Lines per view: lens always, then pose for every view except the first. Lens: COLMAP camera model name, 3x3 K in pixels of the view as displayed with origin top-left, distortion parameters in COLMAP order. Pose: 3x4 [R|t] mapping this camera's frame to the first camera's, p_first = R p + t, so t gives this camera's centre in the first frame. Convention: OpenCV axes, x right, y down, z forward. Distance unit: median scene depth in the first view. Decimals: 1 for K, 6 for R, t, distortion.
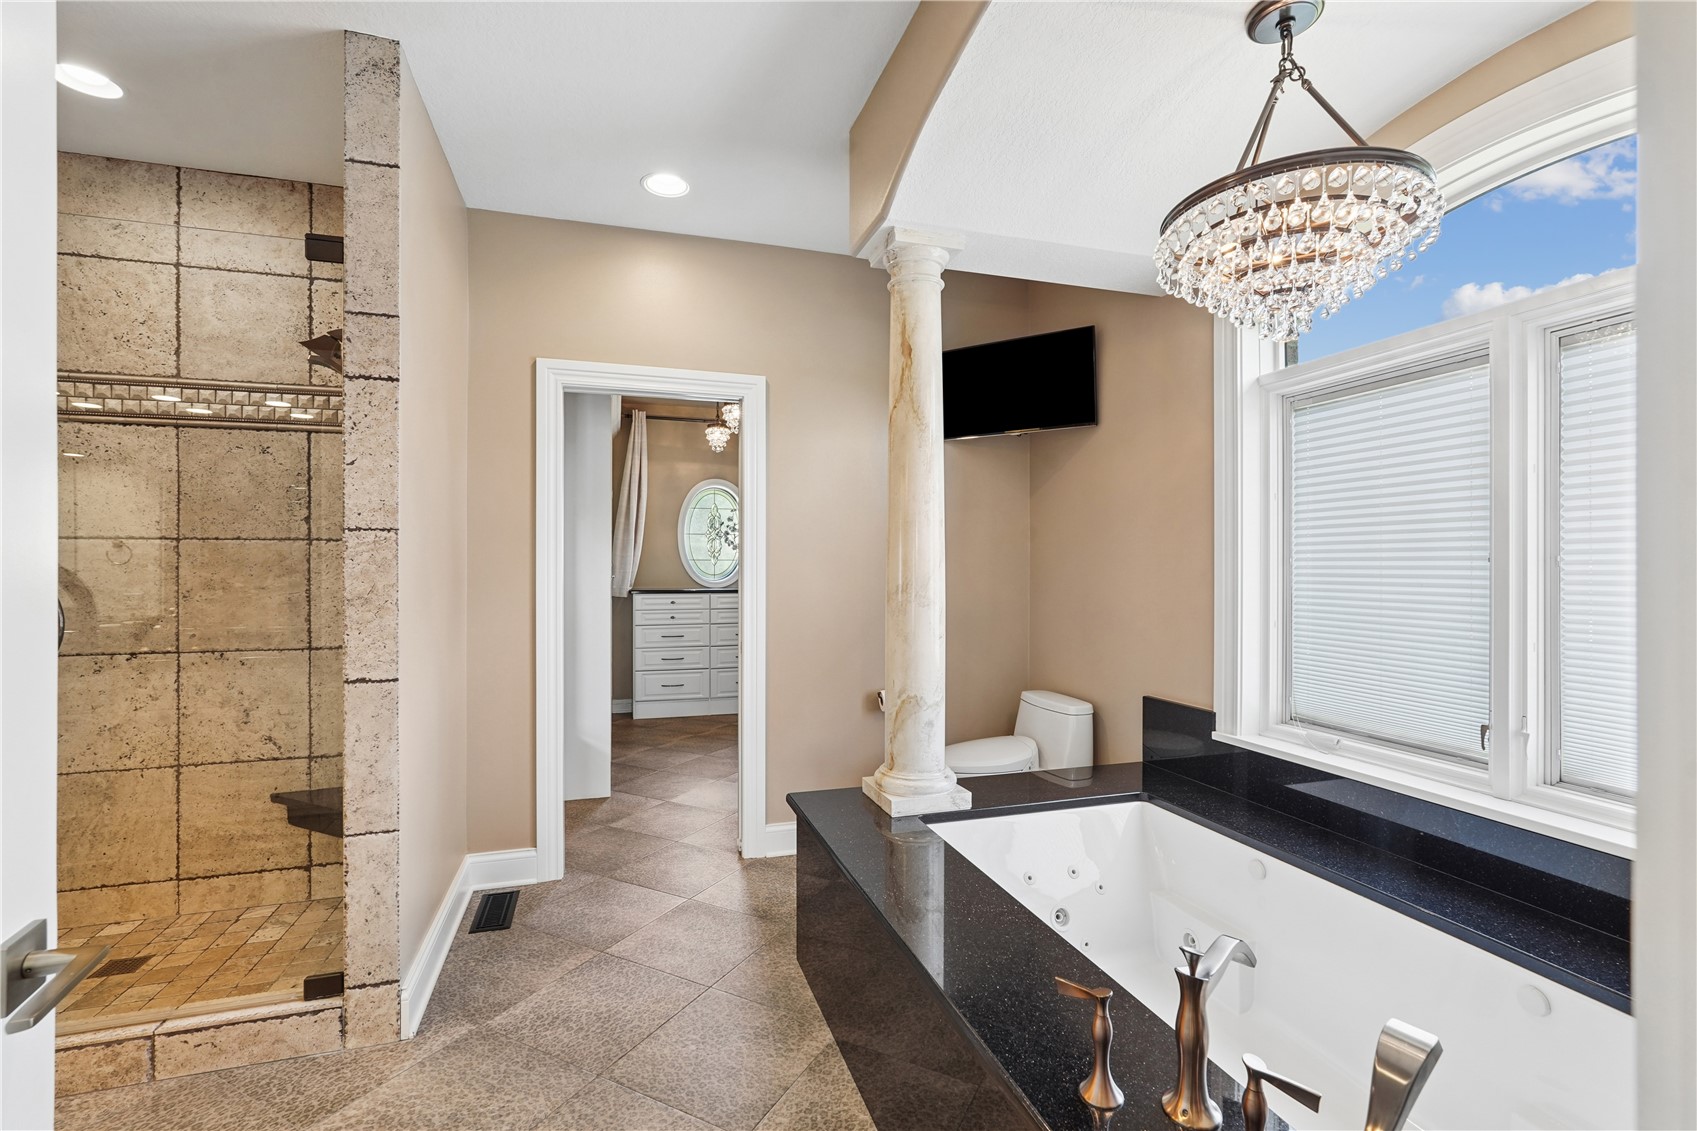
lens RADIAL K [[749.8, 0, 844.7], [0, 749.8, 565.6], [0, 0, 1]] dist [-0.011623, 0.005364]
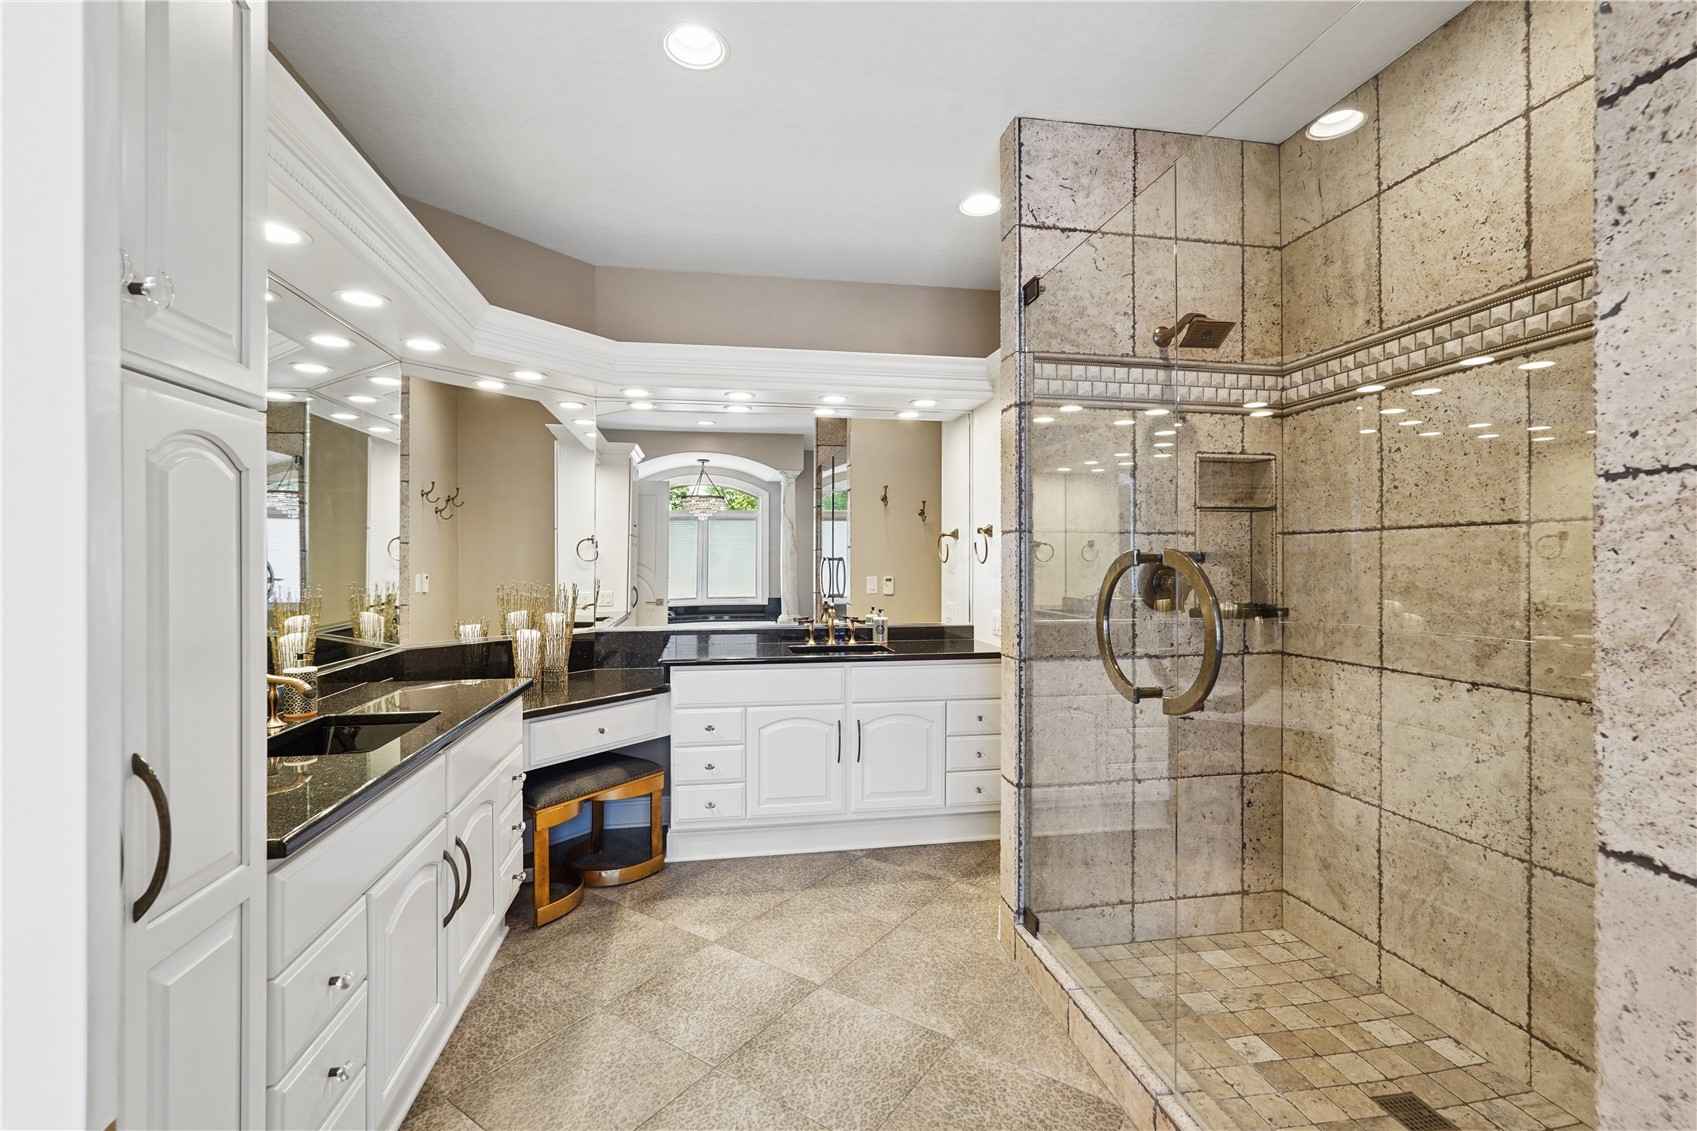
lens RADIAL K [[749.8, 0, 845.9], [0, 749.8, 558.7], [0, 0, 1]] dist [-0.011623, 0.005364]
pose [[-0.124572, -0.001019, -0.992210, -0.156889], [-0.000349, 0.999999, -0.000983, -0.002368], [0.992210, 0.000224, -0.124572, 0.476793]]
